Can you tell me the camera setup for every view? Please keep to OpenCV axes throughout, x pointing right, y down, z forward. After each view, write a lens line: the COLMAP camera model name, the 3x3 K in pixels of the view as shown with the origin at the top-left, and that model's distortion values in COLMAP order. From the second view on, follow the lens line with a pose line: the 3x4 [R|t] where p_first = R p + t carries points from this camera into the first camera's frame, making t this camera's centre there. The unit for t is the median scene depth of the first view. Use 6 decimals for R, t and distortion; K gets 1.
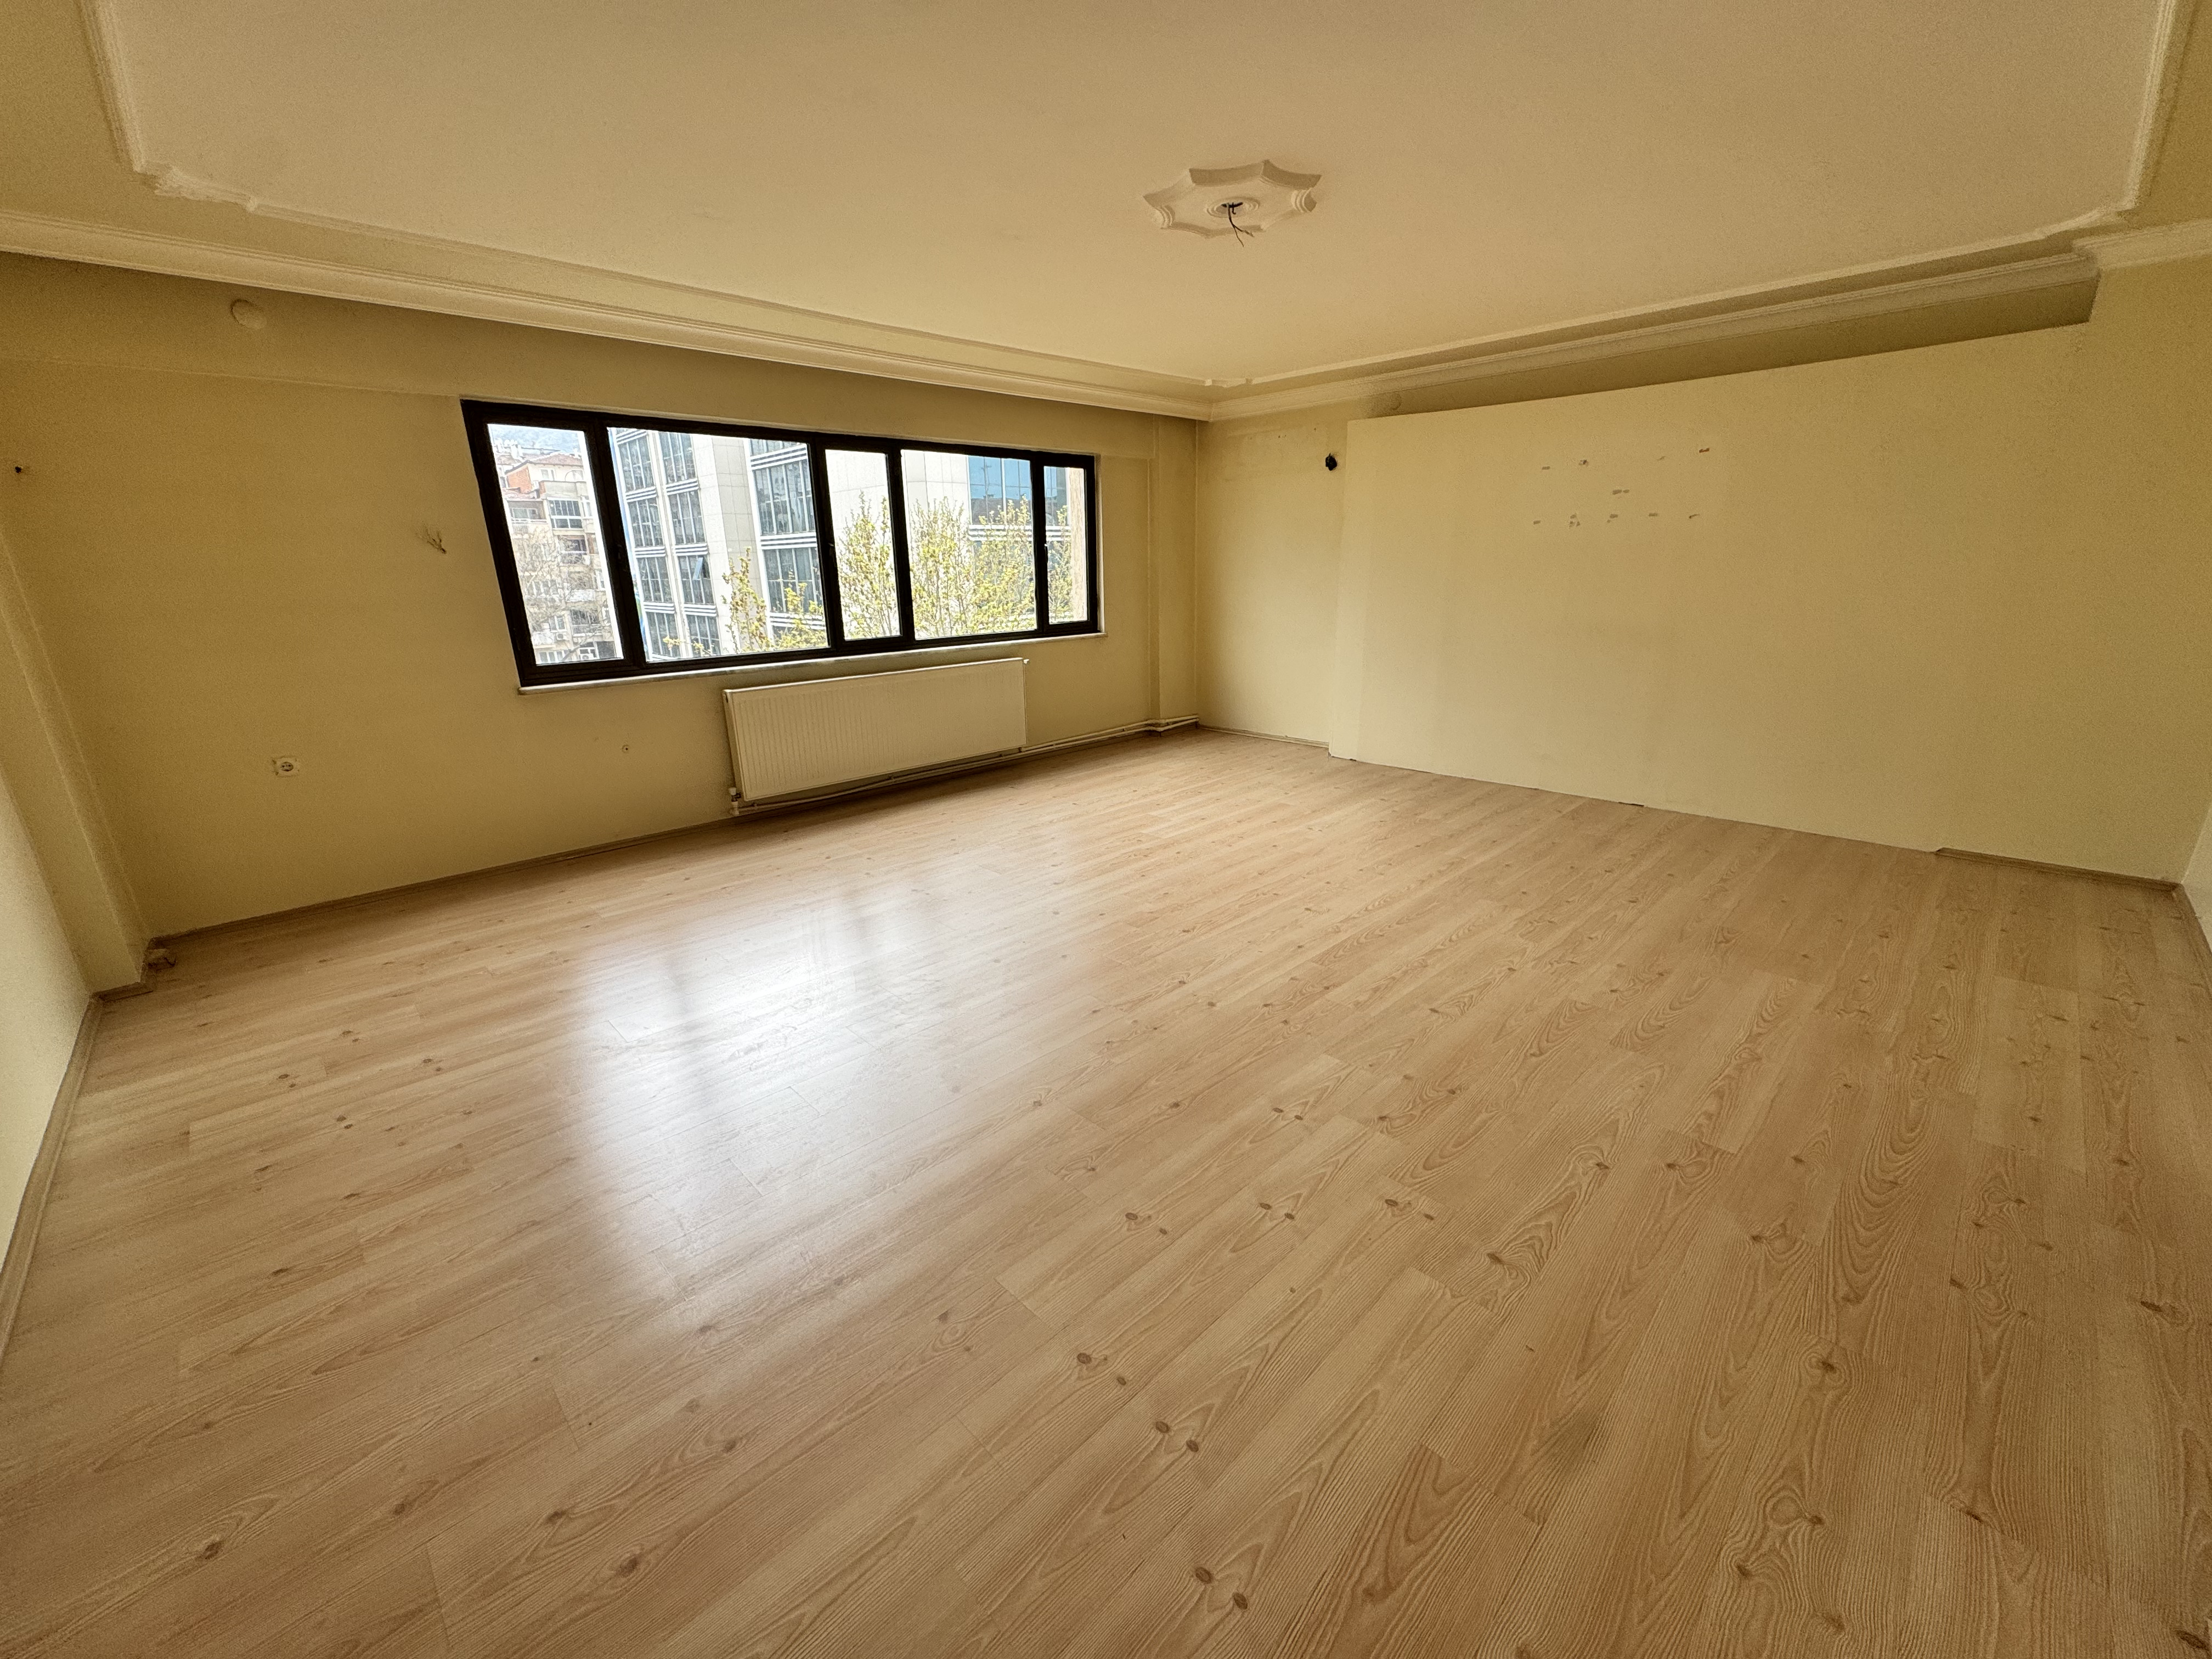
lens RADIAL K [[880.7, 0, 1102.0], [0, 880.7, 825.4], [0, 0, 1]] dist [-0.003506, -0.000159]
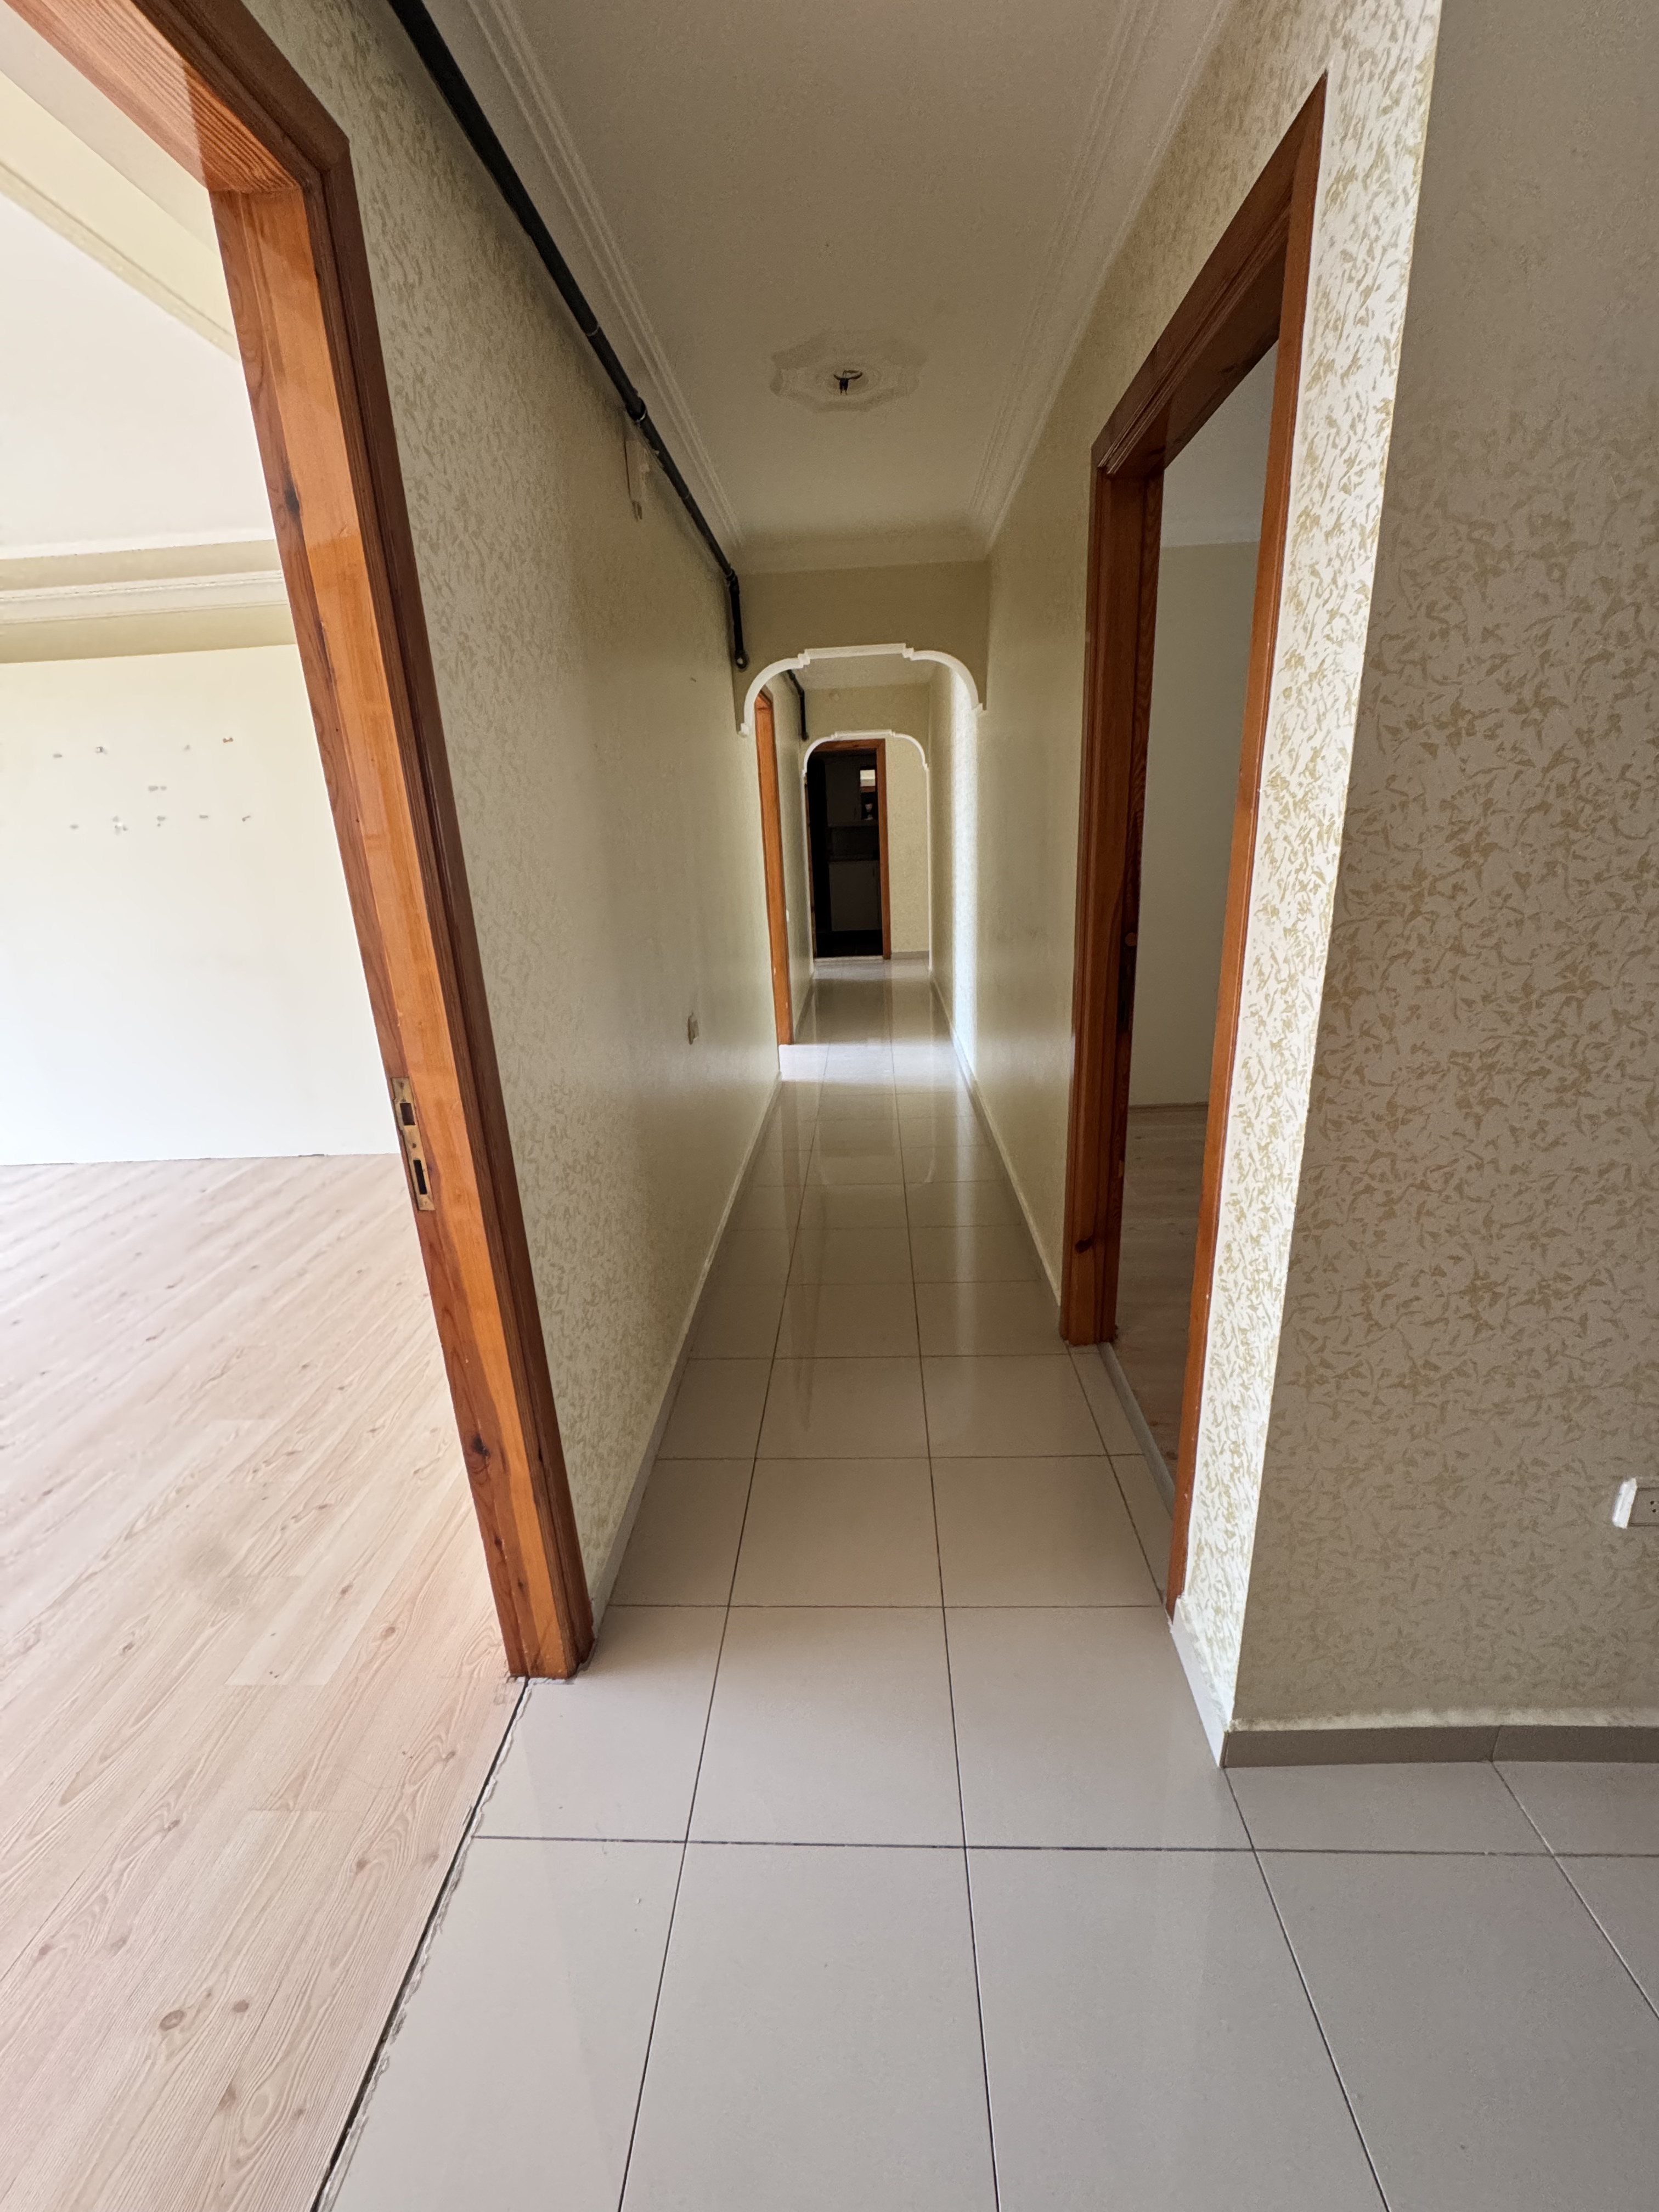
lens RADIAL K [[880.7, 0, 841.7], [0, 880.7, 1097.9], [0, 0, 1]] dist [-0.003506, -0.000159]
pose [[0.719160, -0.224719, 0.657503, 0.537347], [0.230802, 0.969788, 0.079005, -0.033155], [-0.655392, 0.094936, 0.749298, 0.031593]]
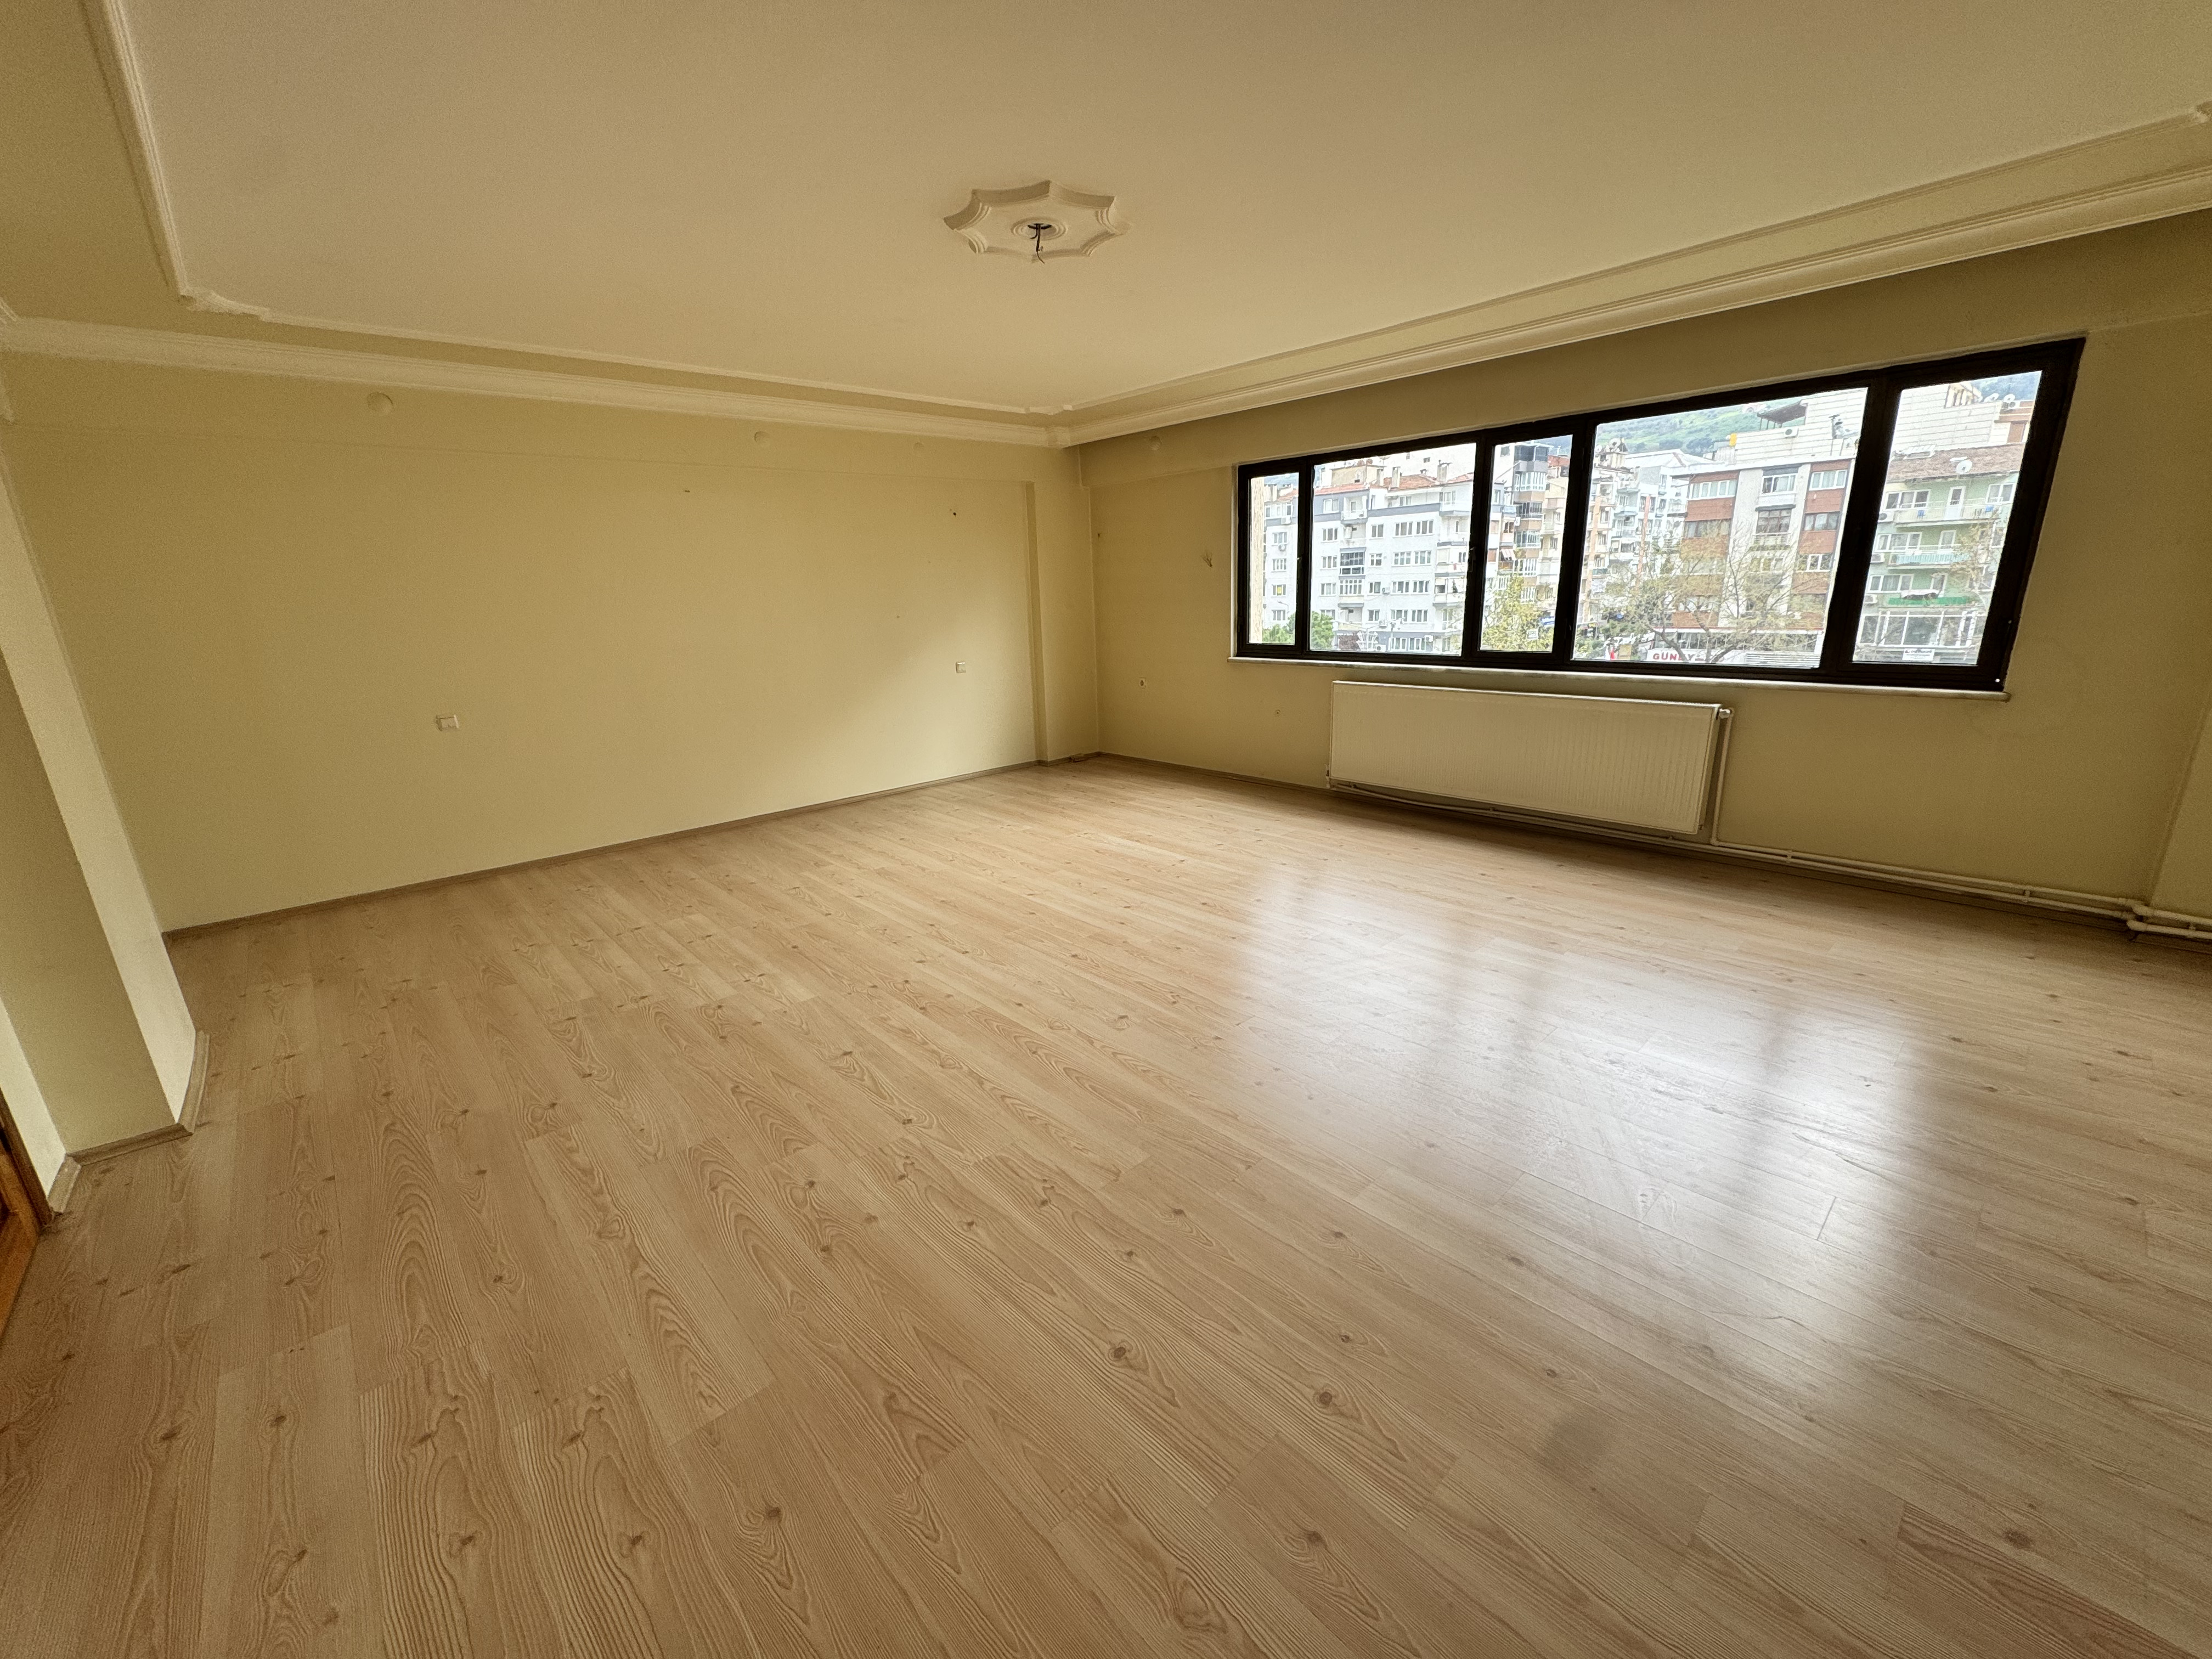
lens RADIAL K [[880.7, 0, 1103.0], [0, 880.7, 823.4], [0, 0, 1]] dist [-0.003506, -0.000159]
pose [[-0.026770, 0.281546, -0.959174, 0.889785], [-0.252185, 0.926581, 0.279017, -0.269452], [0.967309, 0.249359, 0.046197, 0.834058]]
